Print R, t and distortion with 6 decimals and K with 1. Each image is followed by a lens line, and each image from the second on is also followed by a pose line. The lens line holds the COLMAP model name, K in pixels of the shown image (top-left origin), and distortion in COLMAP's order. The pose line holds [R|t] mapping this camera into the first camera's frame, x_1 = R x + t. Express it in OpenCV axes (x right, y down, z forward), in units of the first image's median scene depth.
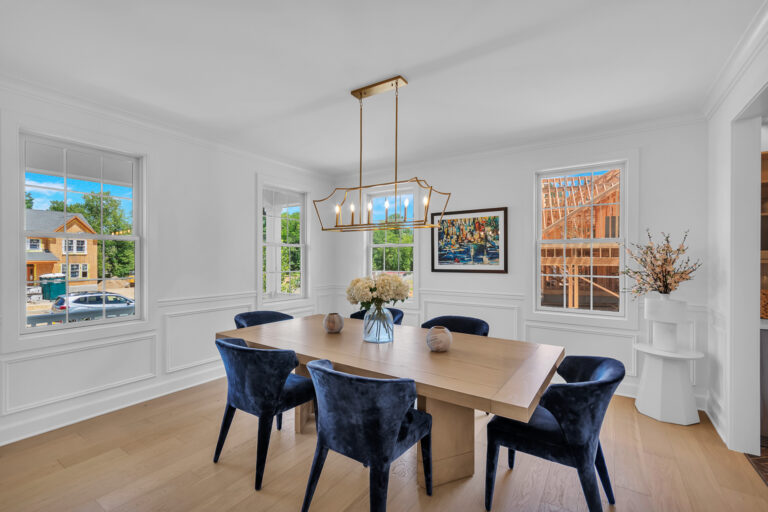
lens RADIAL K [[345.3, 0, 384.0], [0, 345.3, 256.0], [0, 0, 1]] dist [0.003107, 0.000119]
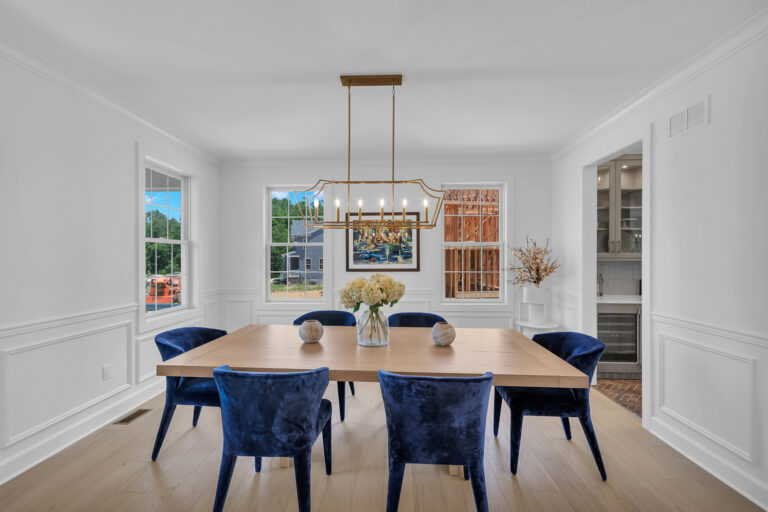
lens RADIAL K [[337.1, 0, 388.2], [0, 337.1, 258.5], [0, 0, 1]] dist [-0.009450, -0.000056]
pose [[0.858086, -0.003408, 0.513495, -0.280518], [-0.001020, 0.999965, 0.008342, -0.000409], [-0.513506, -0.007681, 0.858052, 0.108500]]
